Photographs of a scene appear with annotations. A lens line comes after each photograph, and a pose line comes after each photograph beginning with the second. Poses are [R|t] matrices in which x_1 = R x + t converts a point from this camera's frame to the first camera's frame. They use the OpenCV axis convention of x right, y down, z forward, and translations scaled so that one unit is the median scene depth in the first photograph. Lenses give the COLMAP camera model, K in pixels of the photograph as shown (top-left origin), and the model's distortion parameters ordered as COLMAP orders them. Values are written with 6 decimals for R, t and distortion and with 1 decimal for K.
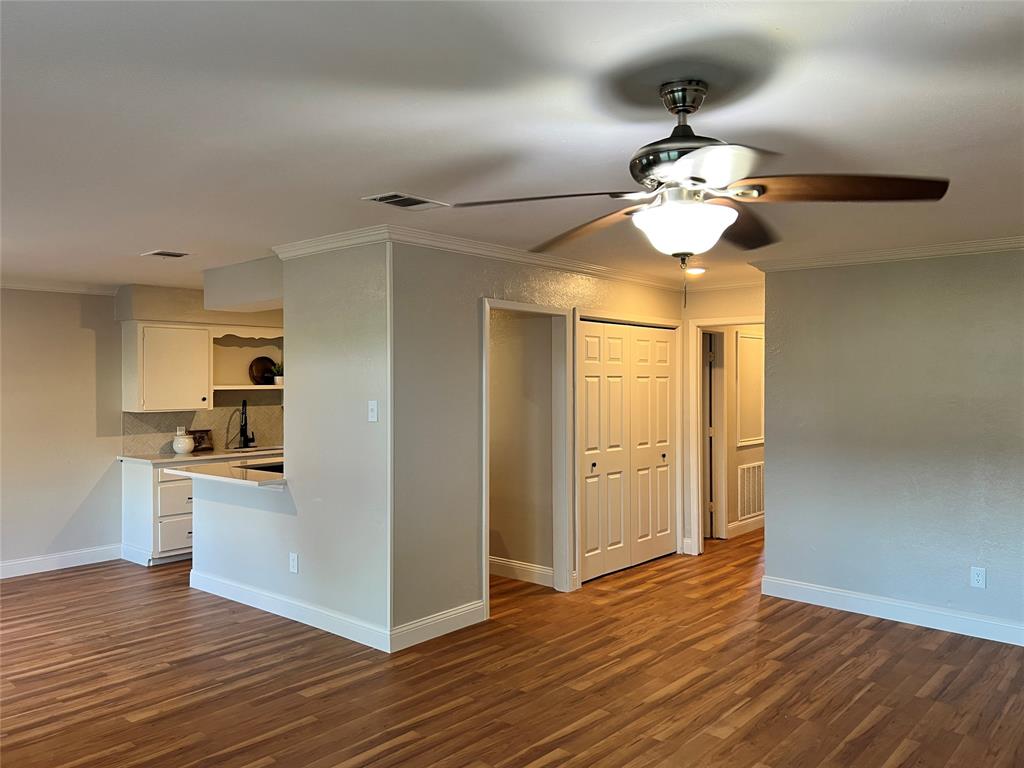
lens RADIAL K [[772.3, 0, 508.1], [0, 772.3, 387.5], [0, 0, 1]] dist [0.063647, -0.068997]
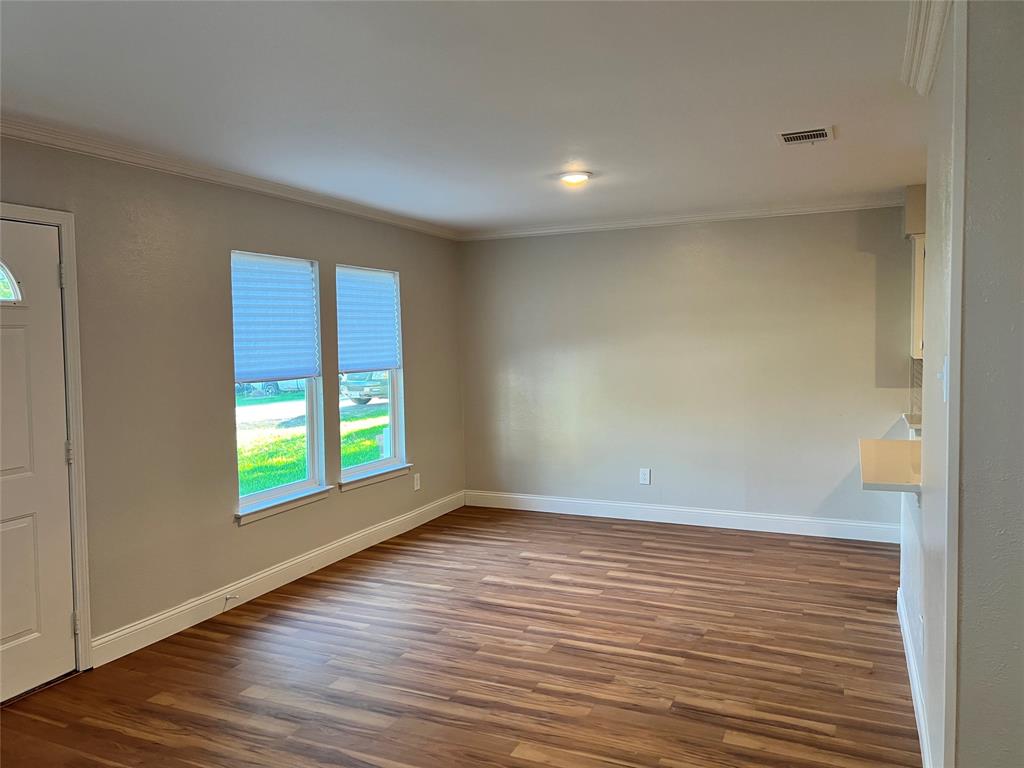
lens RADIAL K [[772.3, 0, 507.3], [0, 772.3, 378.3], [0, 0, 1]] dist [0.063647, -0.068997]
pose [[0.289671, 0.060378, -0.955220, 0.175001], [0.008855, 0.997797, 0.065754, -0.002888], [0.957085, -0.027506, 0.288498, 0.549594]]
